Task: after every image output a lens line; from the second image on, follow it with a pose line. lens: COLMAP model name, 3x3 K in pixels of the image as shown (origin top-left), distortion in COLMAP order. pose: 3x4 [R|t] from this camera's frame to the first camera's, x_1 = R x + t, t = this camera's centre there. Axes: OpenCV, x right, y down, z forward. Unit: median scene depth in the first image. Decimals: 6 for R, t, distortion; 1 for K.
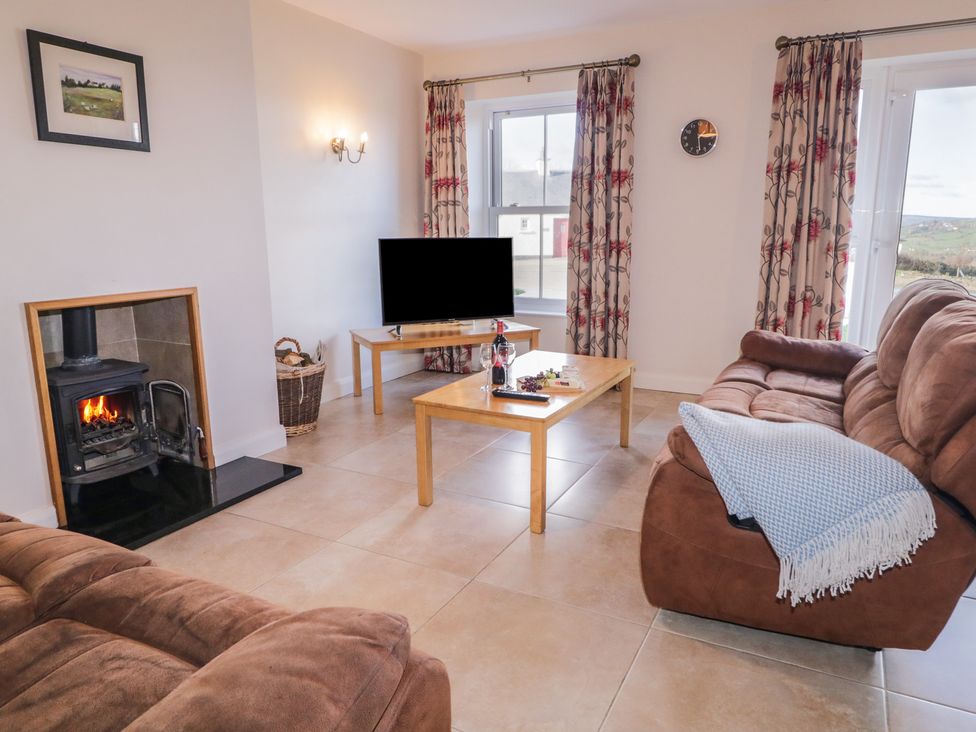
lens RADIAL K [[647.6, 0, 488.0], [0, 647.6, 366.0], [0, 0, 1]] dist [-0.004934, -0.004452]
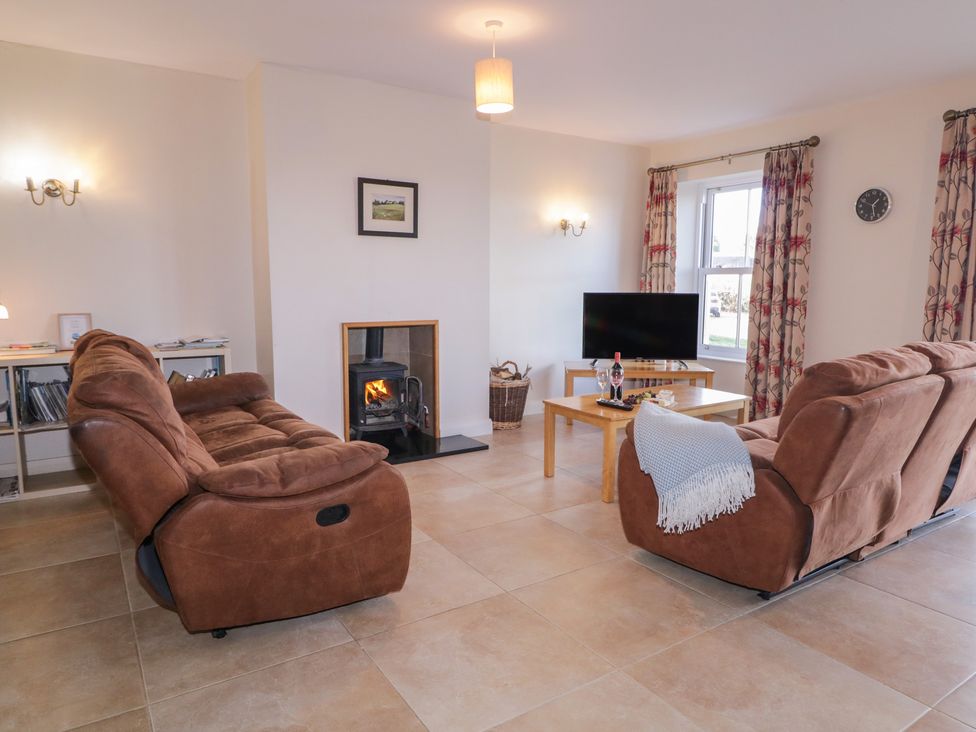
lens RADIAL K [[620.7, 0, 488.0], [0, 620.7, 366.0], [0, 0, 1]] dist [0.001175, -0.002796]
pose [[0.873084, 0.074584, -0.481832, 0.271989], [-0.111717, 0.992541, -0.048794, 0.034780], [0.474599, 0.096430, 0.874904, -0.180275]]
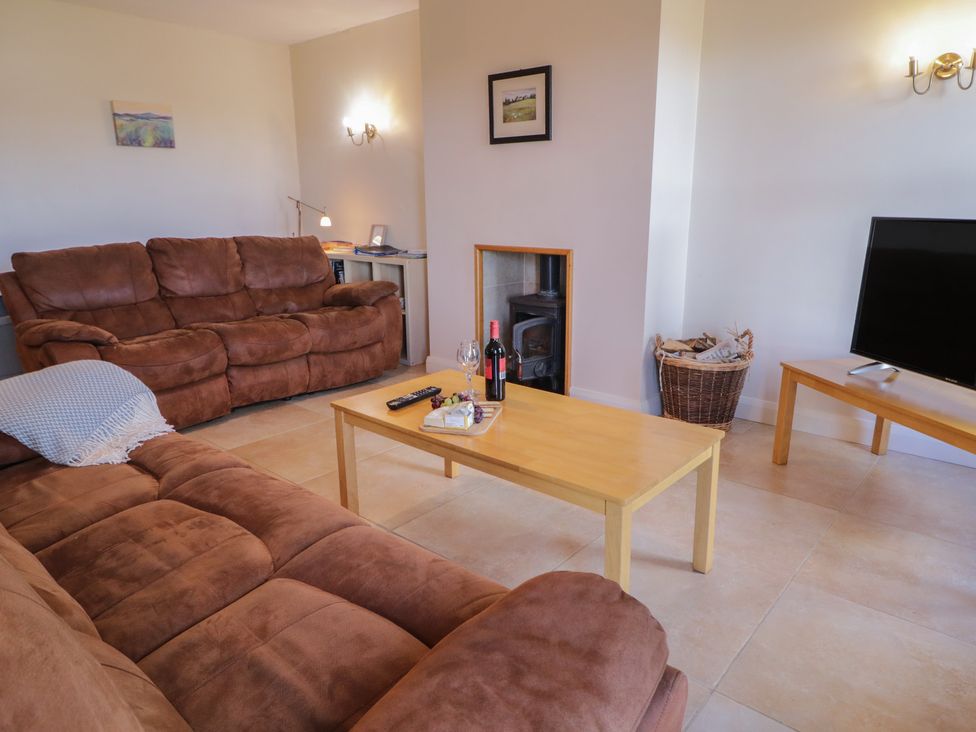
lens RADIAL K [[647.6, 0, 488.0], [0, 647.6, 366.0], [0, 0, 1]] dist [-0.004934, -0.004452]
pose [[-0.225023, 0.276554, -0.934282, 0.522445], [-0.178451, 0.930957, 0.318550, -0.187590], [0.957872, 0.238405, -0.160136, 0.745021]]
